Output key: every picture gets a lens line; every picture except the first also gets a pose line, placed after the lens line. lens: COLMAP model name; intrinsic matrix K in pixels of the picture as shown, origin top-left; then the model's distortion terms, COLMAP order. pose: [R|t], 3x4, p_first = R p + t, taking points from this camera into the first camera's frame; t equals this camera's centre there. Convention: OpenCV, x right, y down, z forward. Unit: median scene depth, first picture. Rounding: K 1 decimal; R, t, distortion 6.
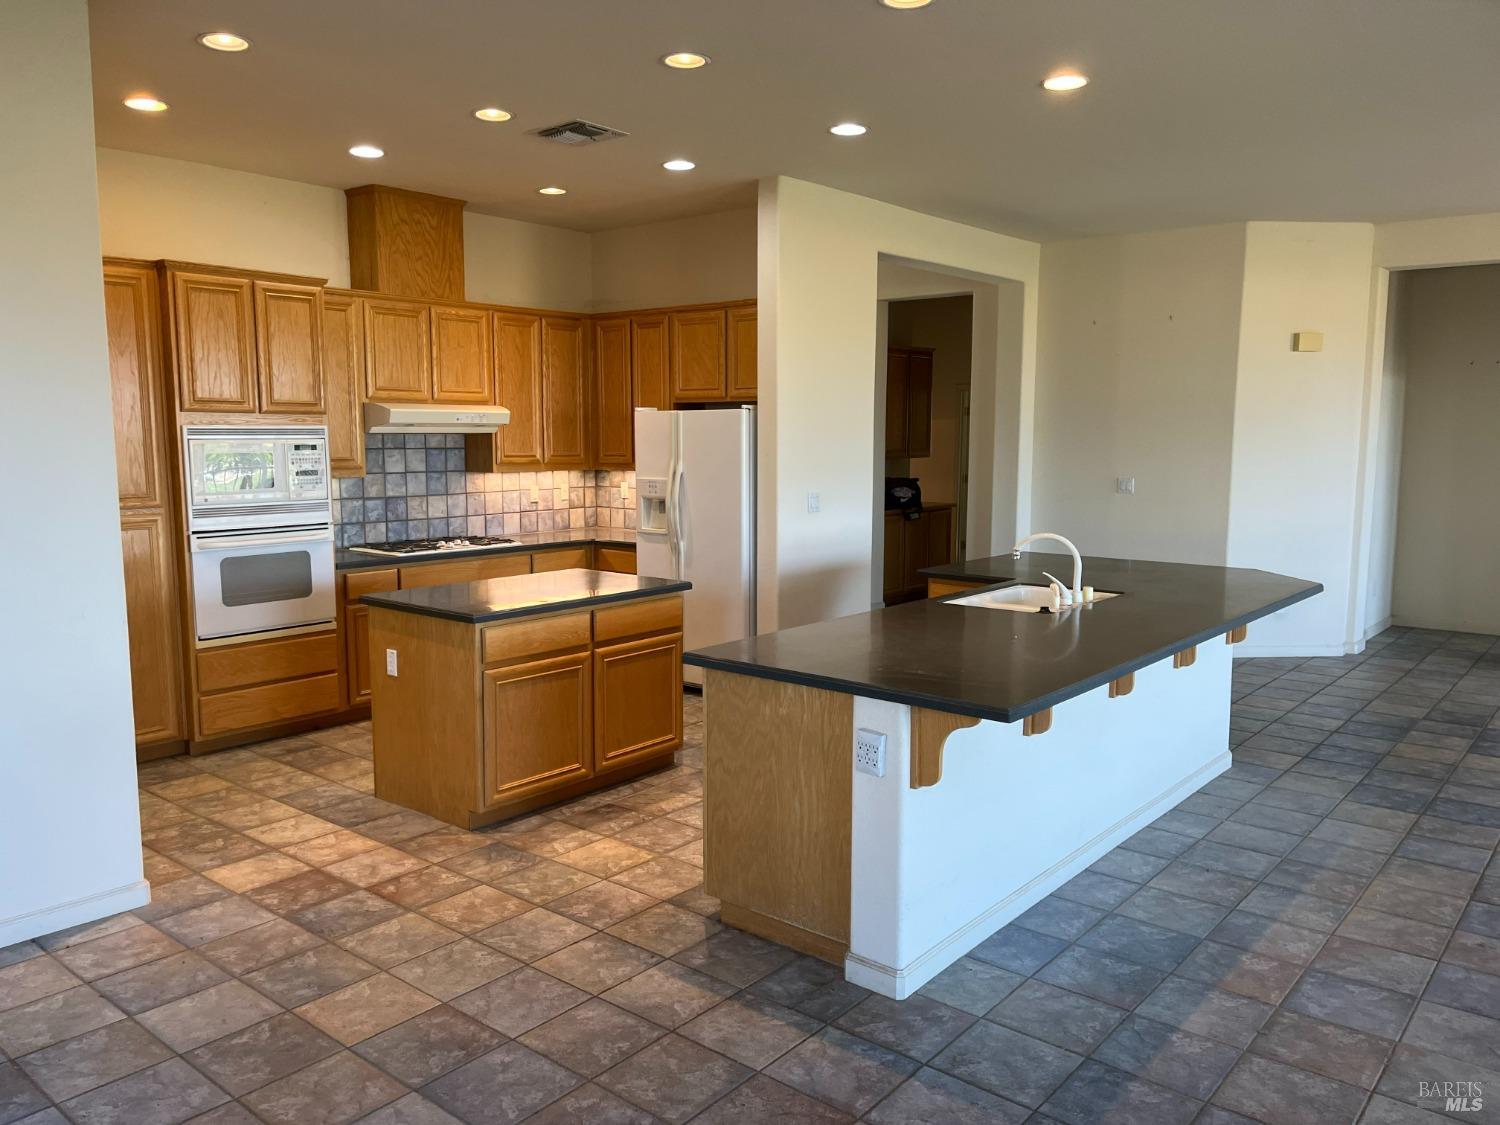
lens RADIAL K [[1130.7, 0, 738.3], [0, 1130.7, 565.0], [0, 0, 1]] dist [0.068594, -0.095389]
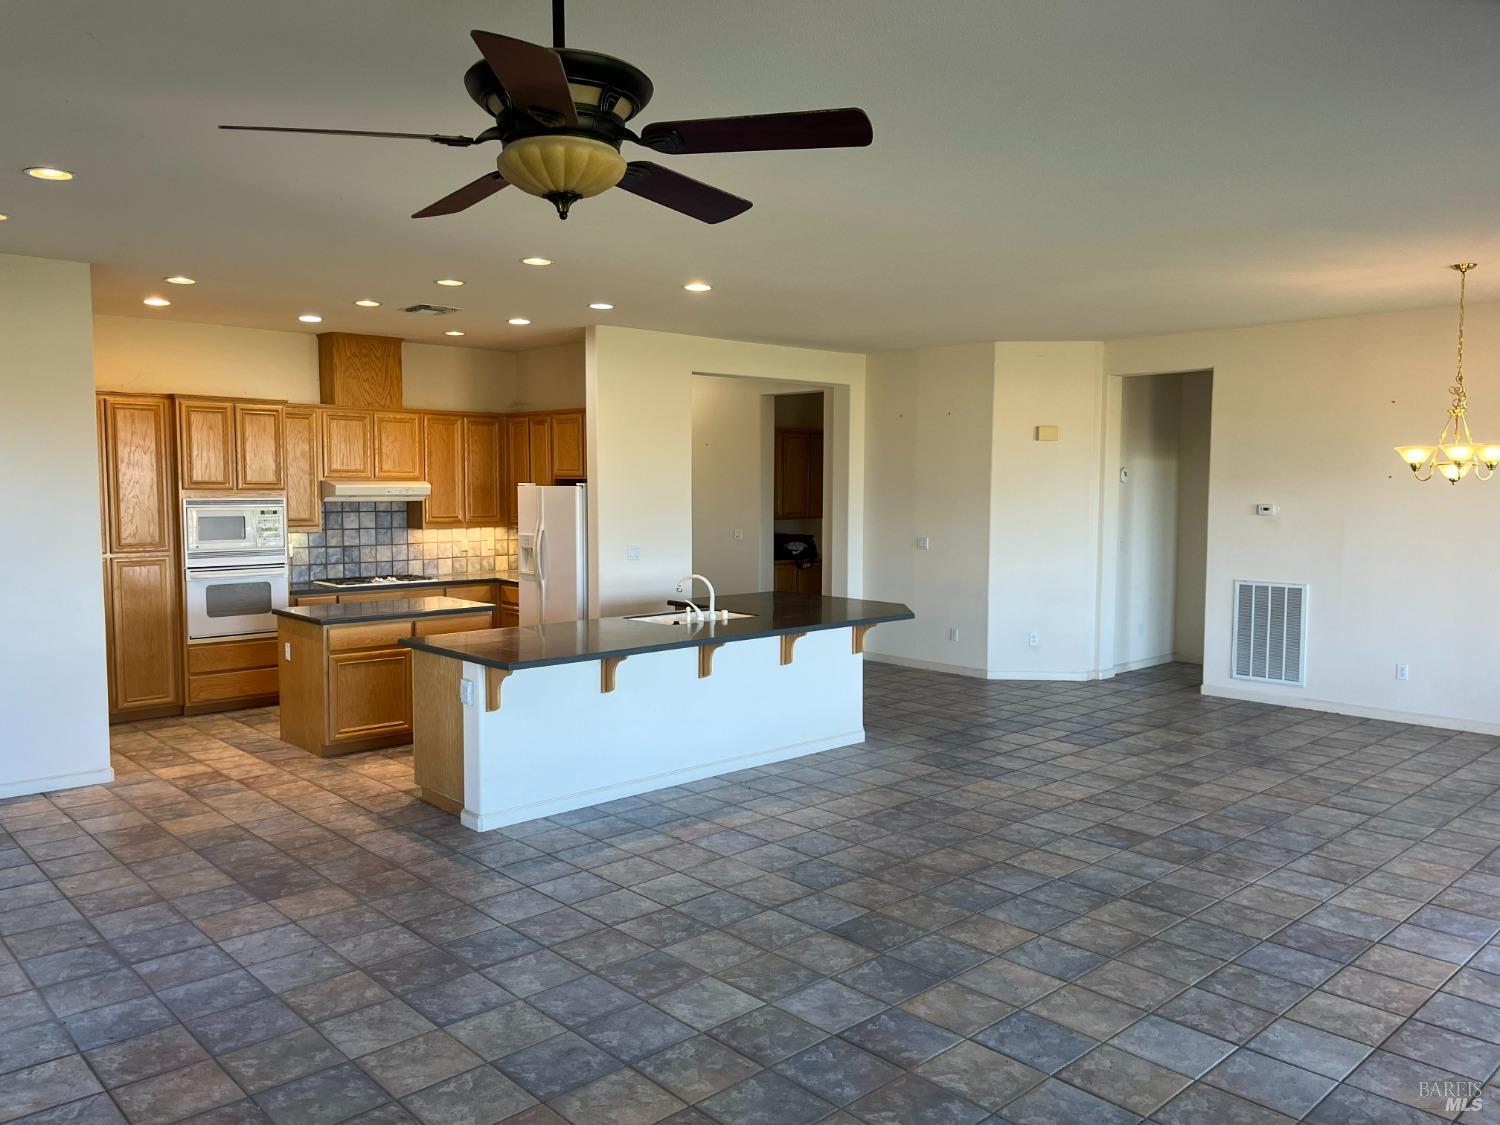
lens RADIAL K [[1130.7, 0, 738.3], [0, 1130.7, 565.0], [0, 0, 1]] dist [0.068594, -0.095389]
pose [[0.992185, 0.012154, -0.124179, 0.417013], [-0.017757, 0.998869, -0.044112, 0.020555], [0.123502, 0.045972, 0.991279, -0.400637]]
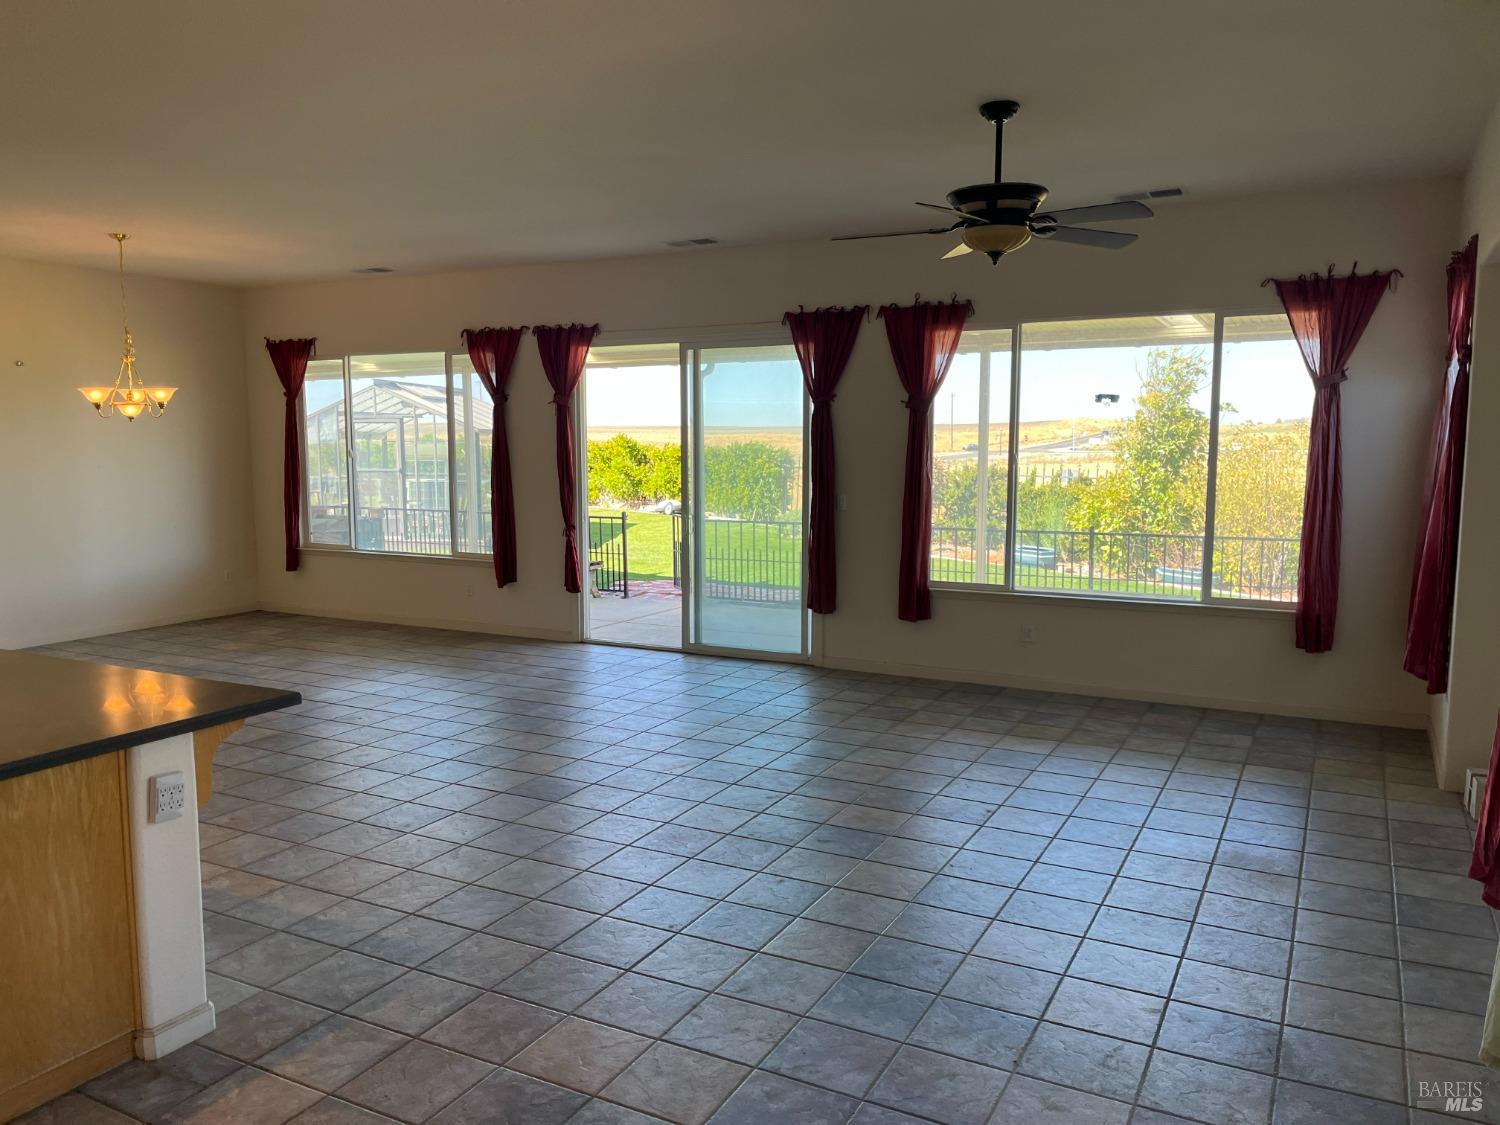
lens RADIAL K [[1130.7, 0, 738.3], [0, 1130.7, 565.0], [0, 0, 1]] dist [0.068594, -0.095389]
pose [[-0.206619, -0.111701, 0.972024, -0.481145], [0.124927, 0.982319, 0.139439, -0.052525], [-0.970413, 0.150243, -0.189012, 0.378465]]
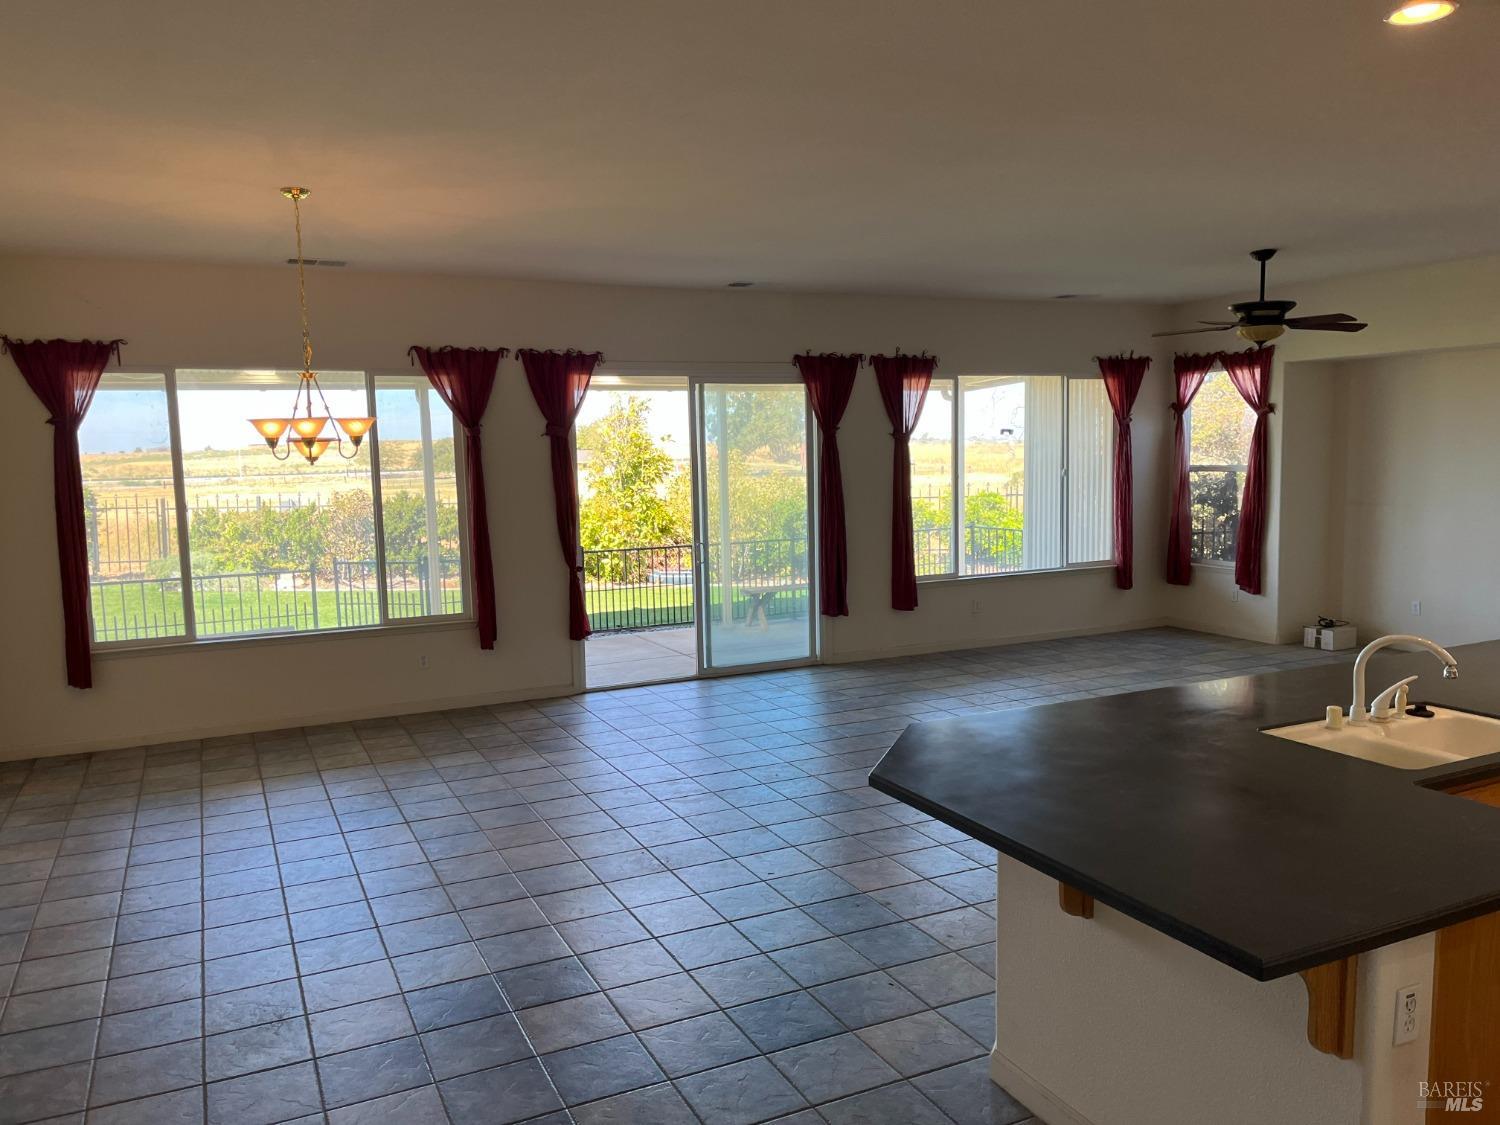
lens RADIAL K [[1130.7, 0, 738.3], [0, 1130.7, 565.0], [0, 0, 1]] dist [0.068594, -0.095389]
pose [[-0.910073, -0.019471, 0.413991, 0.303693], [0.075499, 0.974393, 0.211796, -0.208786], [-0.407513, 0.224006, -0.885299, 1.484379]]
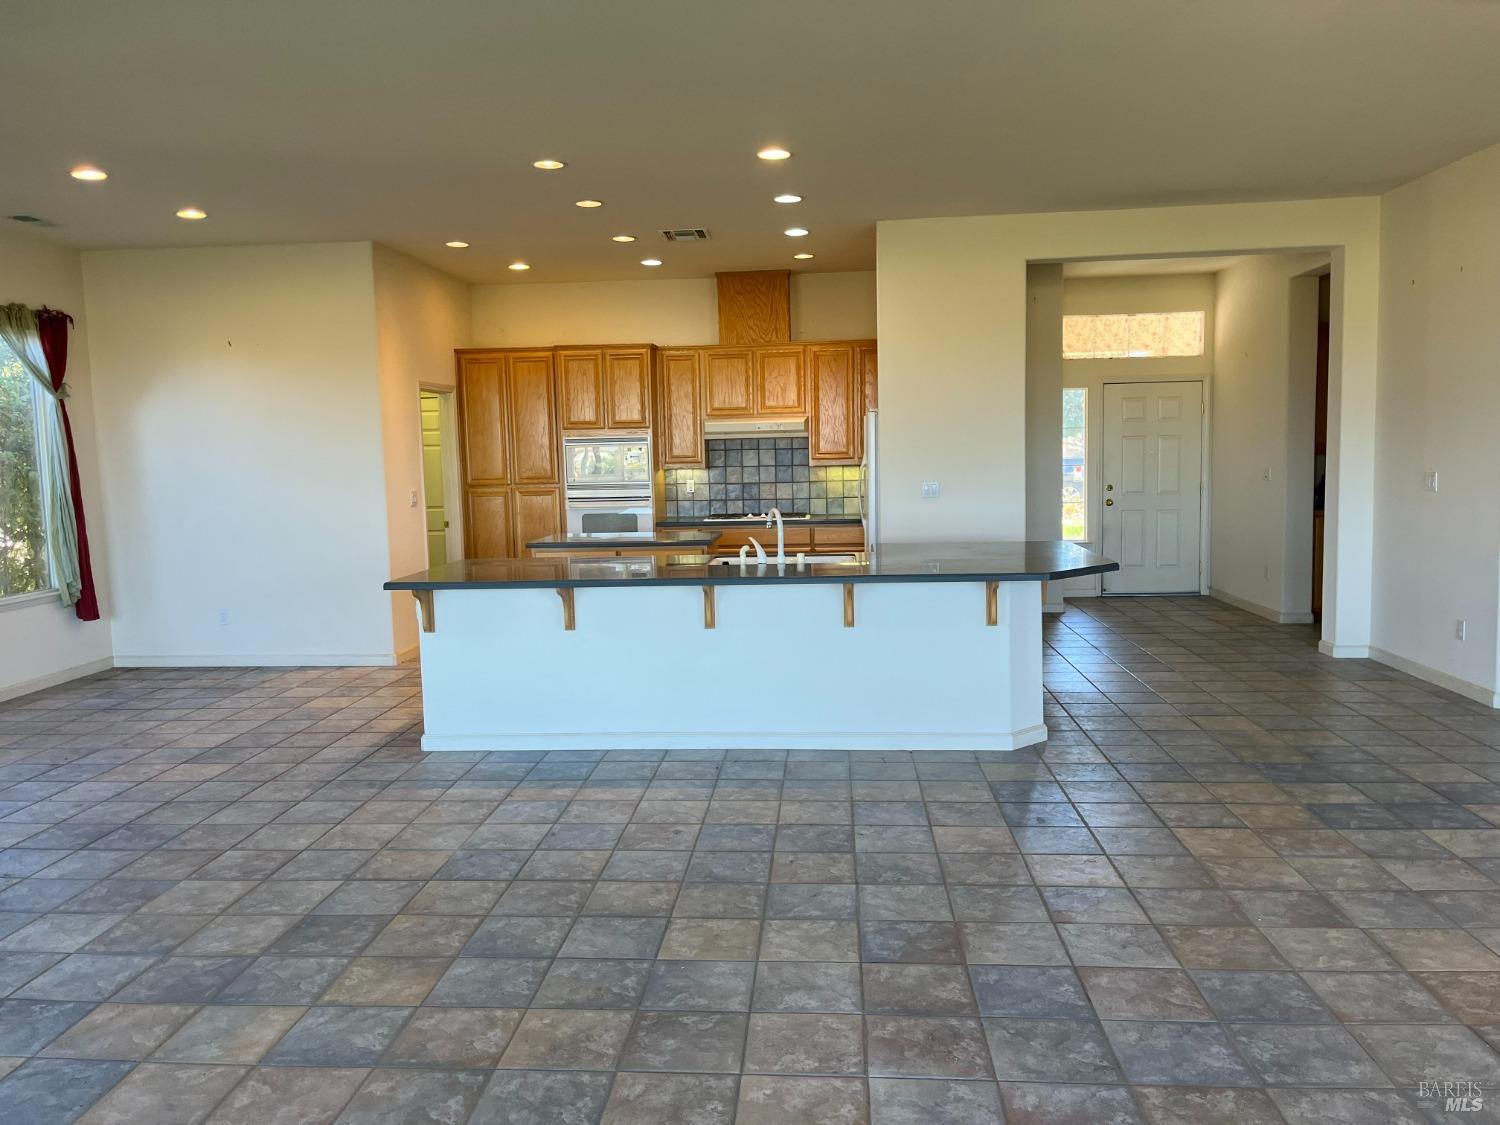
lens RADIAL K [[1130.7, 0, 738.3], [0, 1130.7, 565.0], [0, 0, 1]] dist [0.068594, -0.095389]
pose [[0.577829, 0.068796, -0.813253, 1.026369], [-0.073425, 0.996782, 0.032151, -0.001718], [0.812849, 0.041135, 0.581021, 0.193936]]
